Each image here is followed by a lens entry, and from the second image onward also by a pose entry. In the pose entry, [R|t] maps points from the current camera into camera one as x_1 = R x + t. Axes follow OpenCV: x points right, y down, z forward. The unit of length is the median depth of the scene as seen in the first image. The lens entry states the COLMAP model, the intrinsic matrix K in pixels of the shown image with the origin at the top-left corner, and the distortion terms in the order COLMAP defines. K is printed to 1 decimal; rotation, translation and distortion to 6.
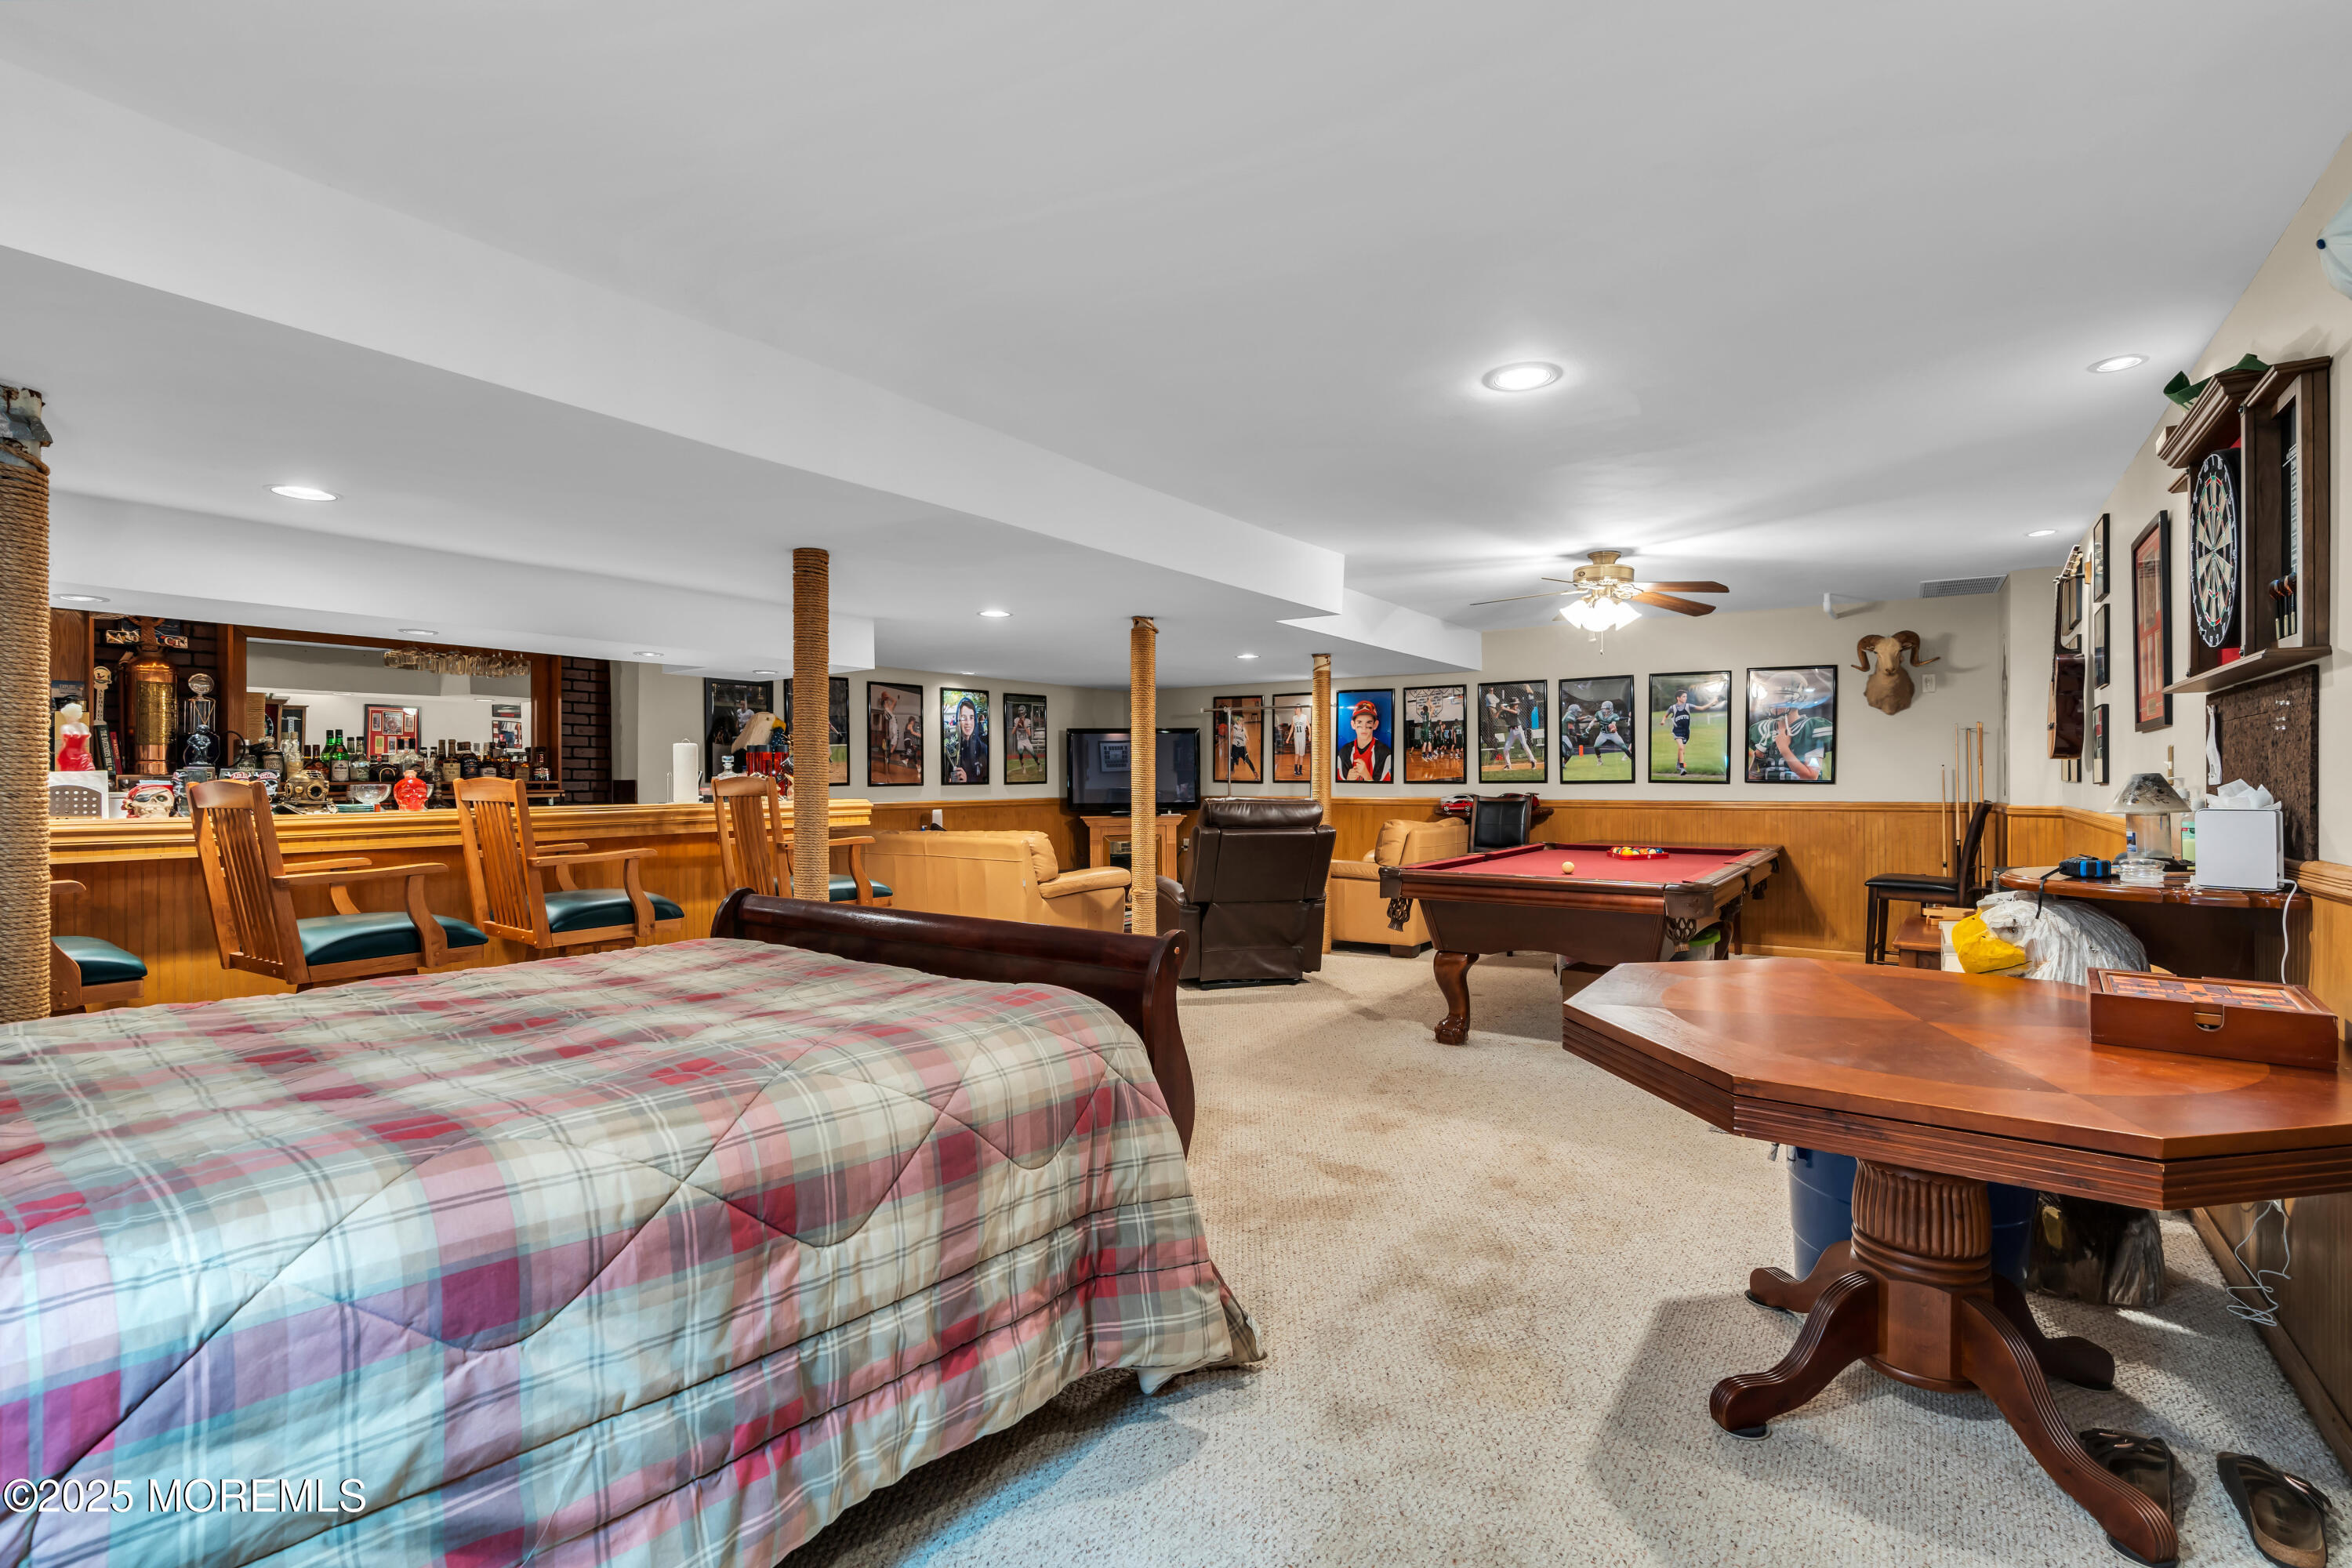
lens RADIAL K [[1058.7, 0, 1171.6], [0, 1058.7, 785.3], [0, 0, 1]] dist [-0.011693, 0.003366]
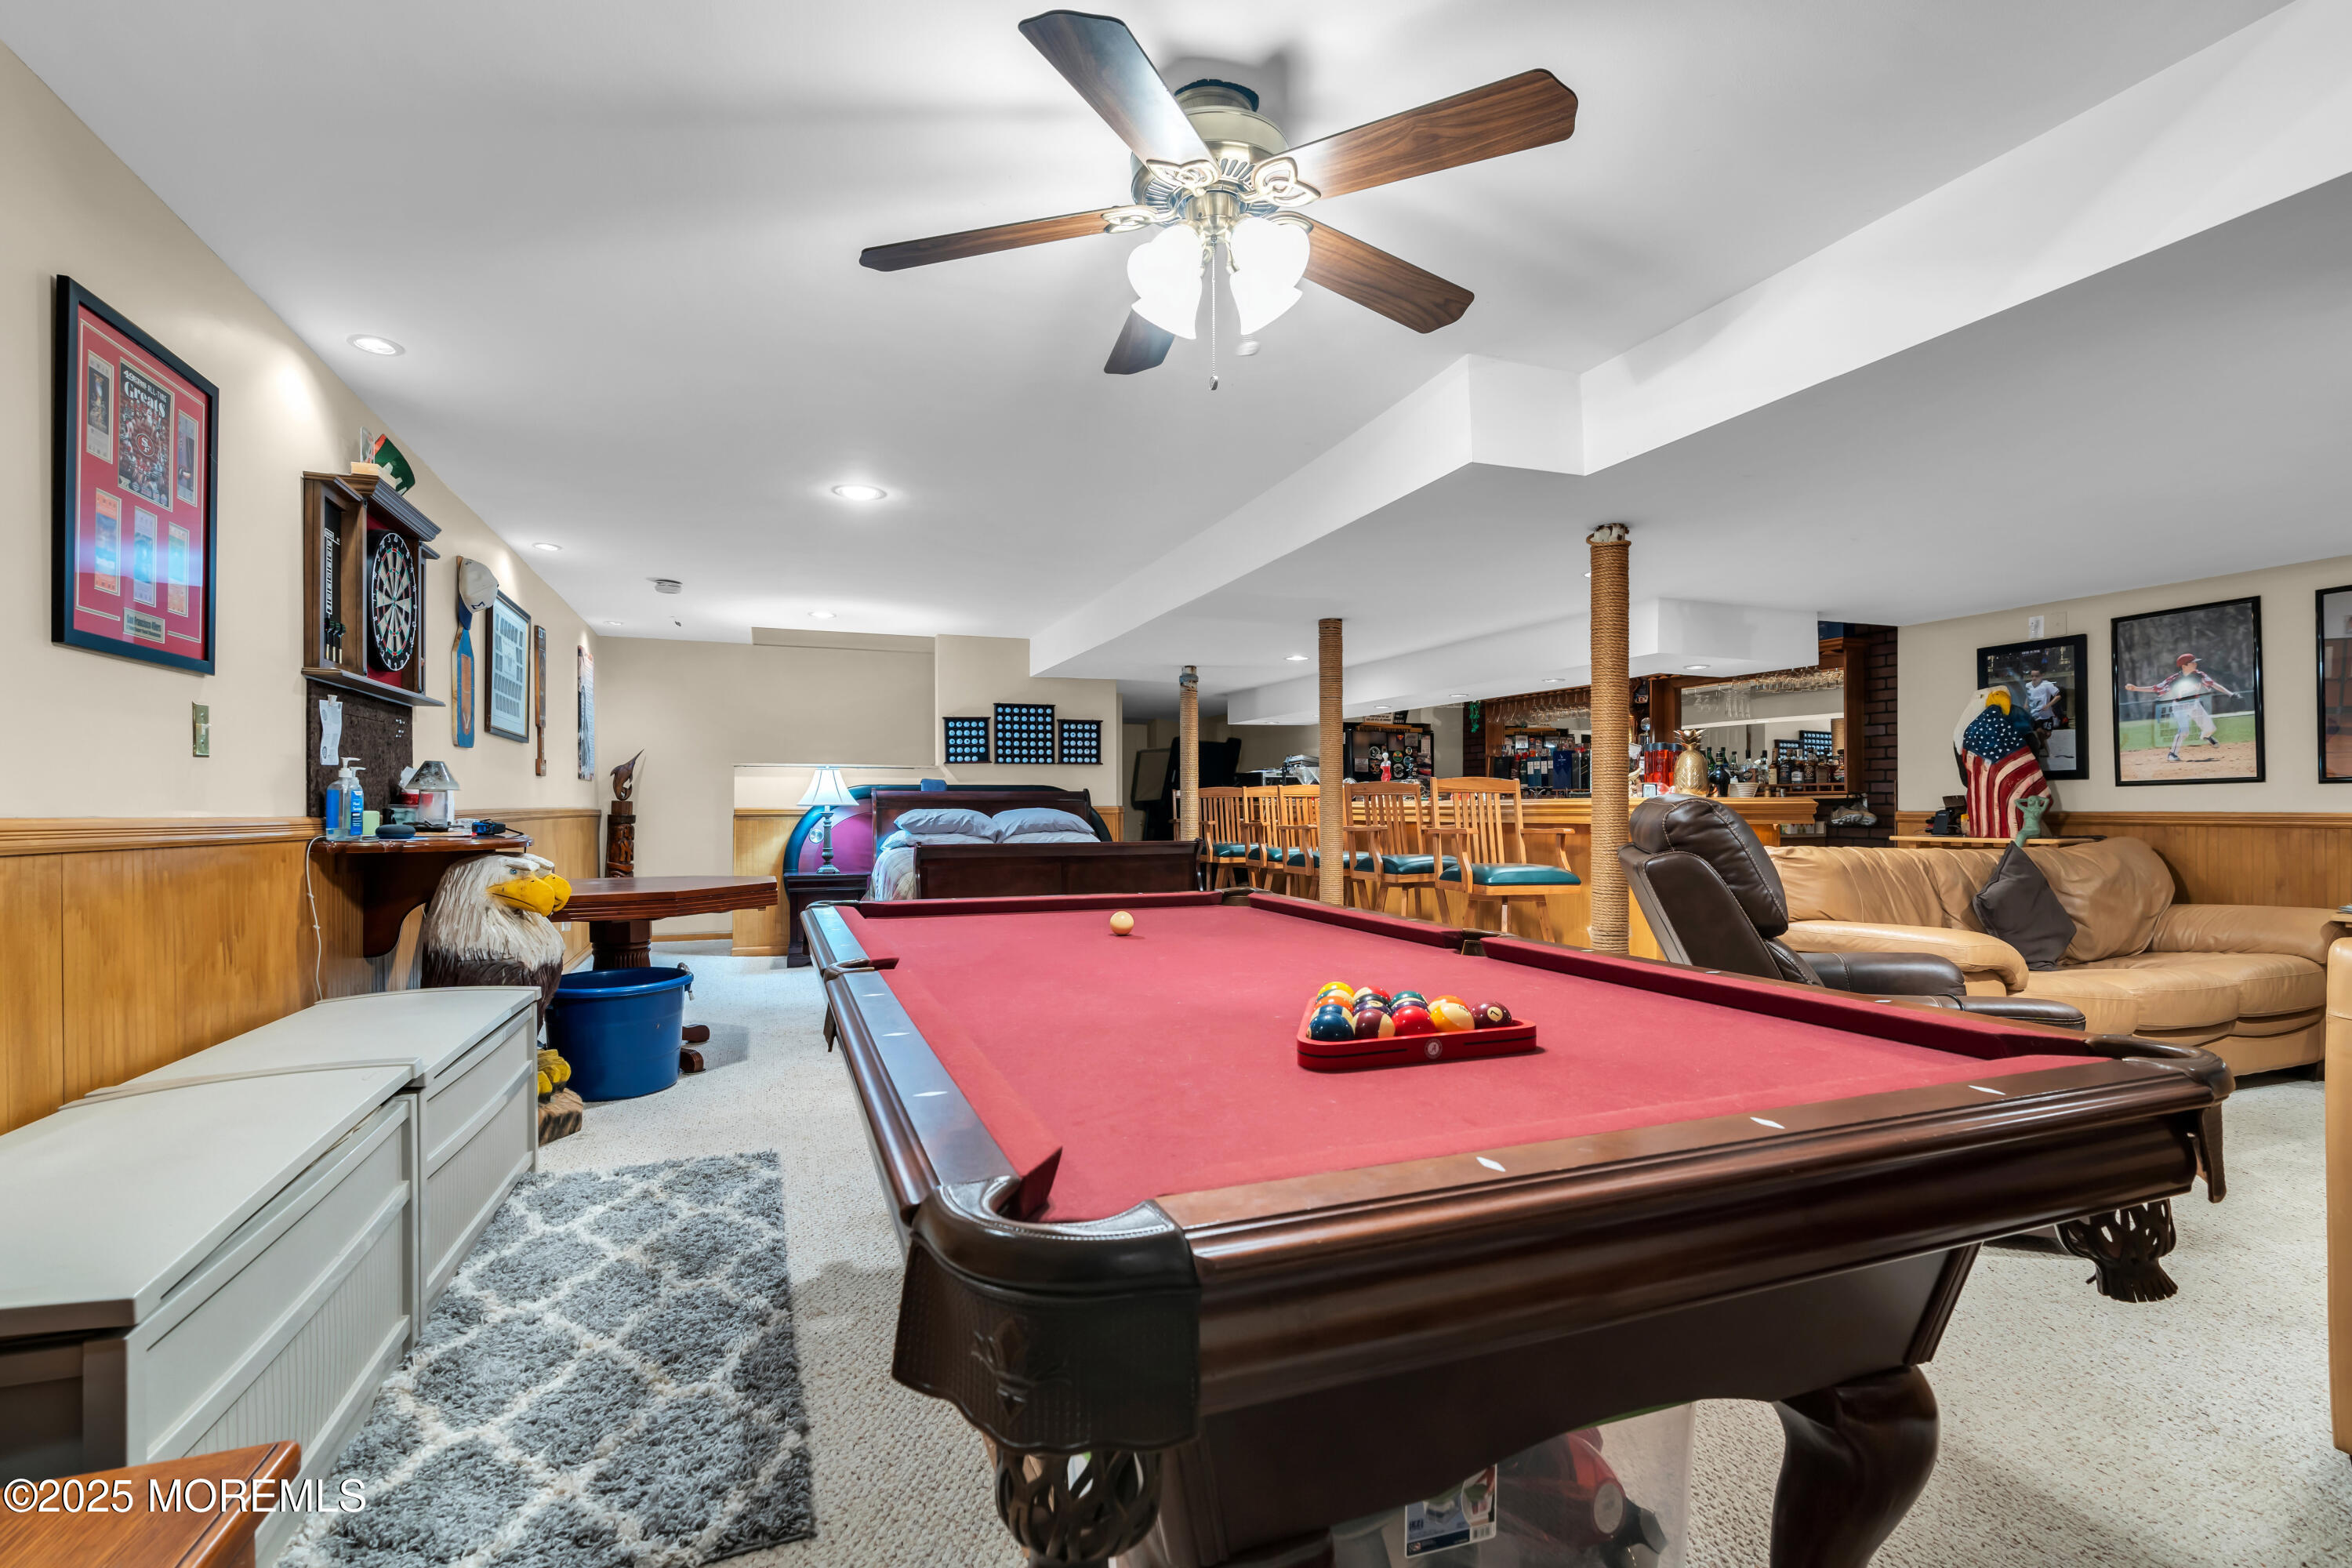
lens RADIAL K [[1058.7, 0, 1176.7], [0, 1058.7, 795.3], [0, 0, 1]] dist [-0.011693, 0.003366]
pose [[-0.560205, -0.008058, -0.828315, 0.507968], [0.001236, 0.999943, -0.010563, 0.012932], [0.828353, -0.006941, -0.560163, 0.865145]]
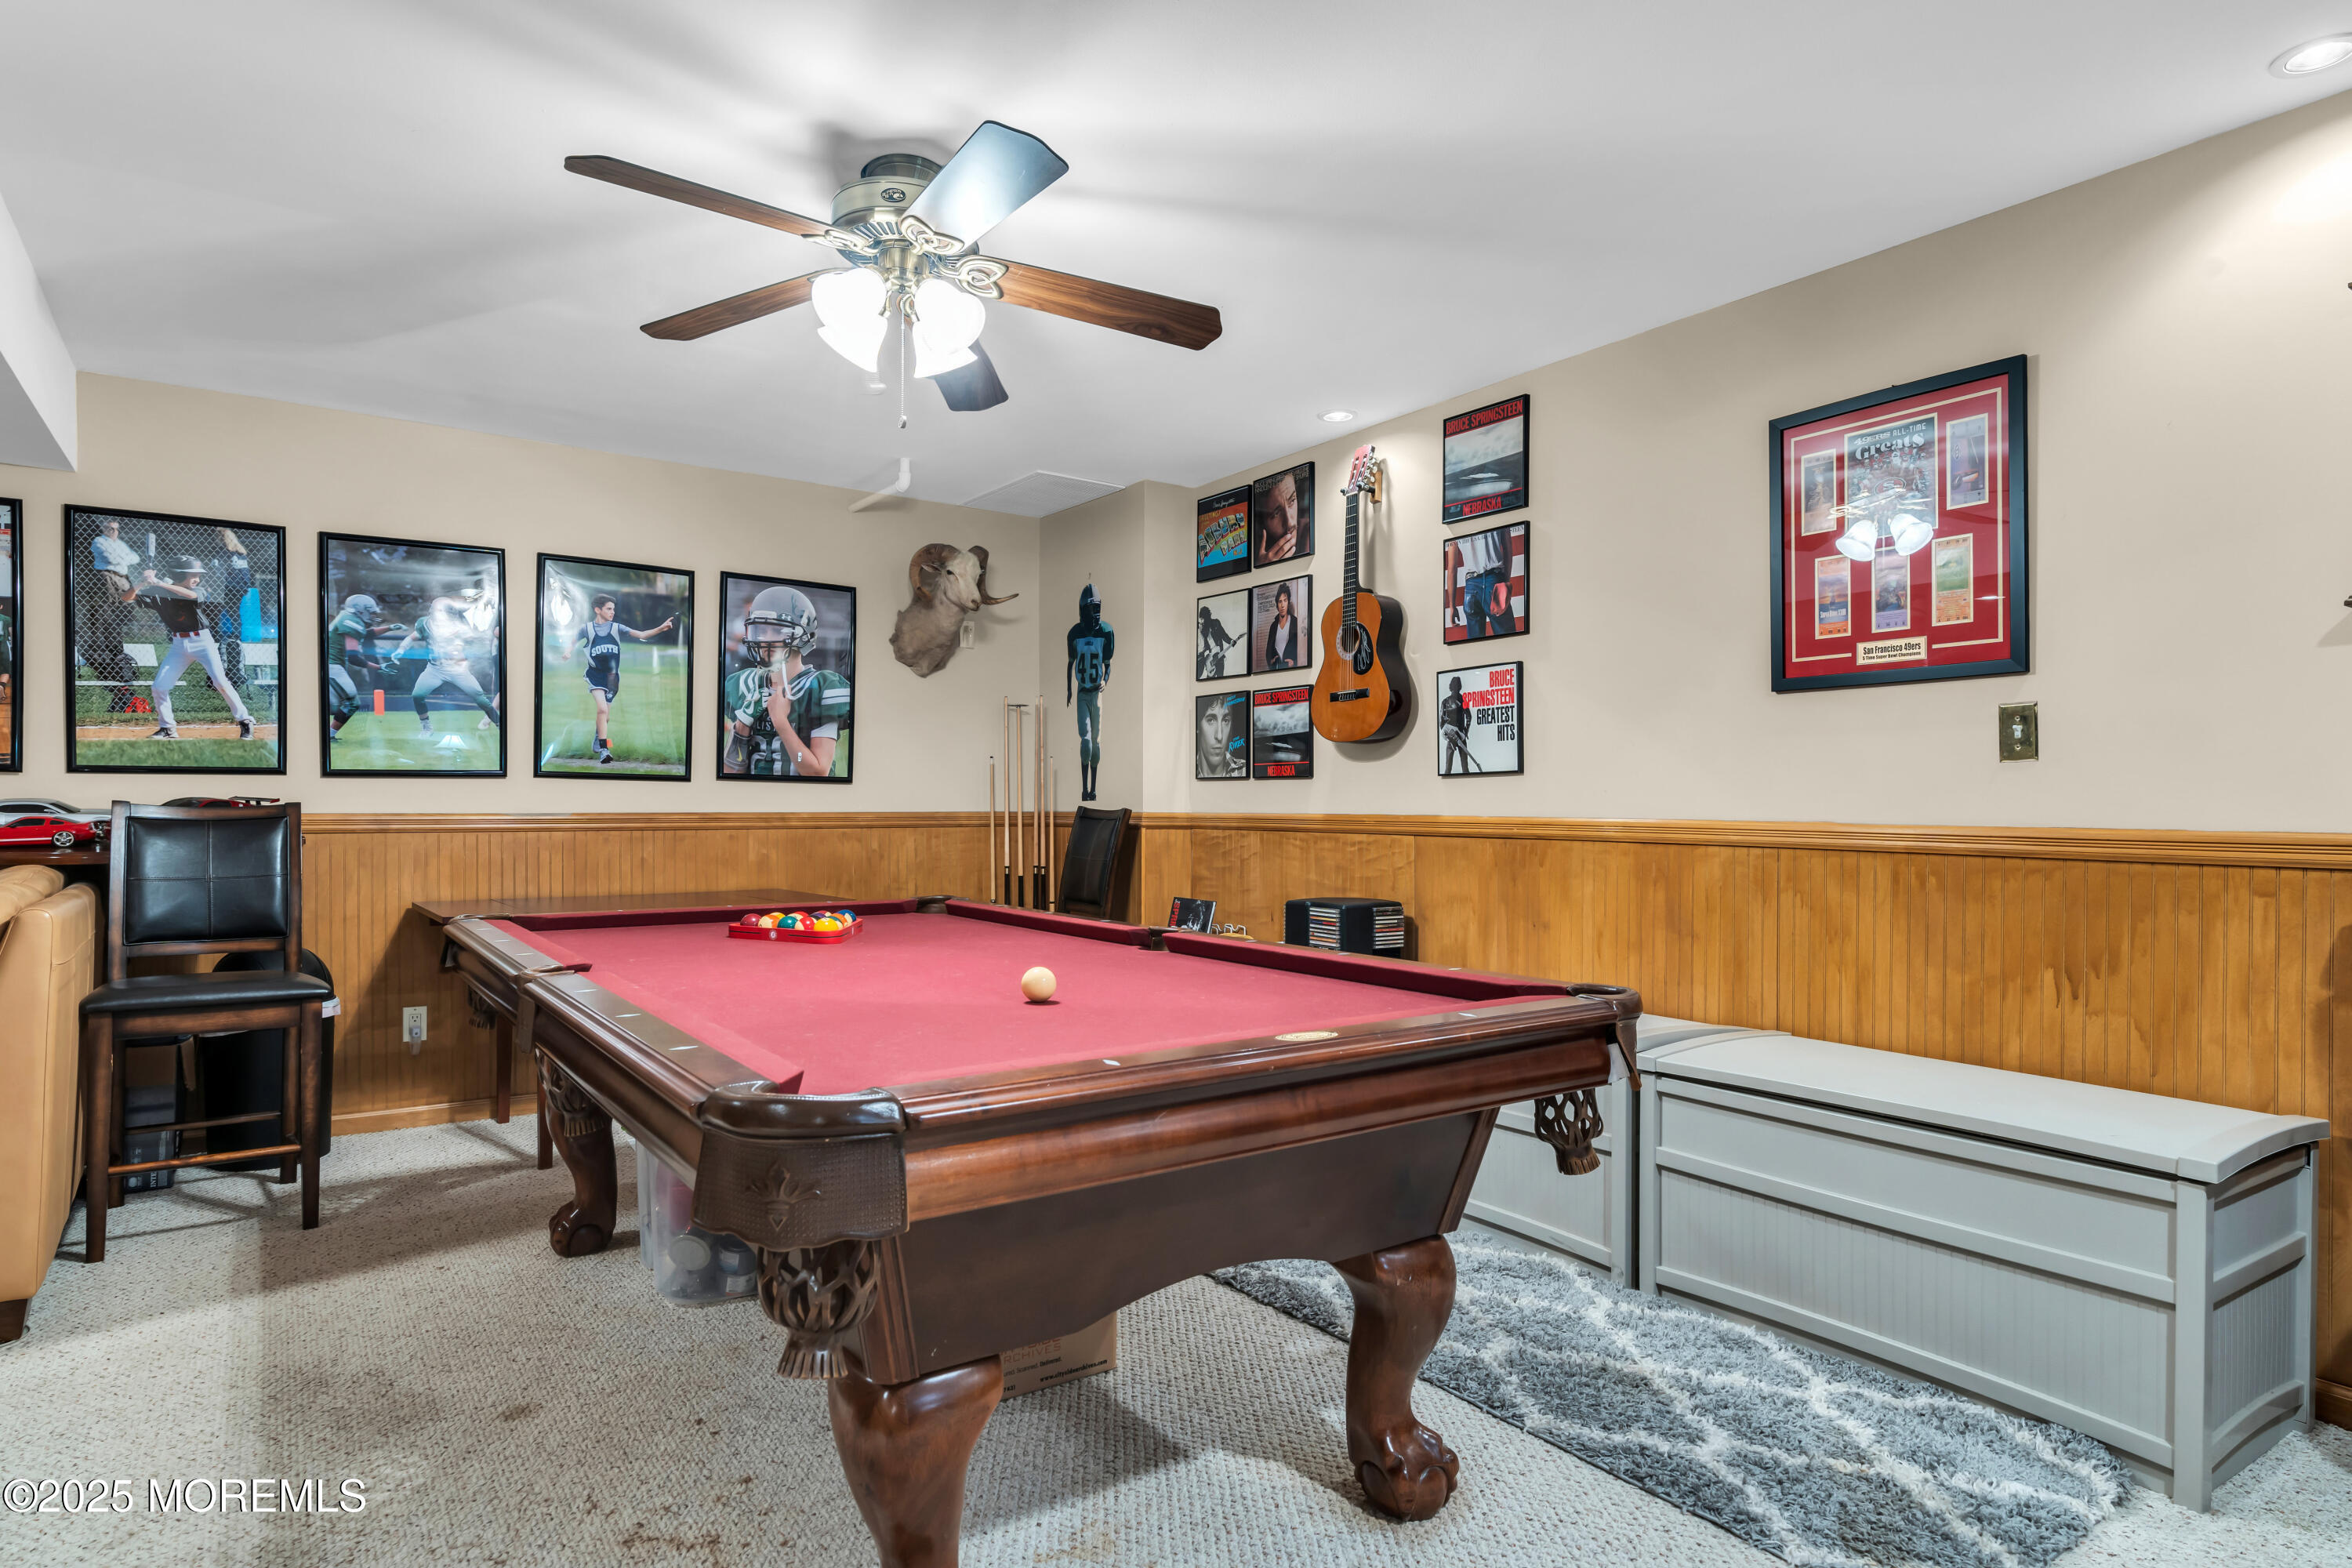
lens RADIAL K [[1276.3, 0, 1184.4], [0, 1276.3, 792.7], [0, 0, 1]] dist [-0.000897, 0.000069]
pose [[0.336182, 0.007124, 0.941770, -0.000073], [-0.000923, 0.999973, -0.007235, 0.009089], [-0.941797, 0.001563, 0.336179, 0.547298]]
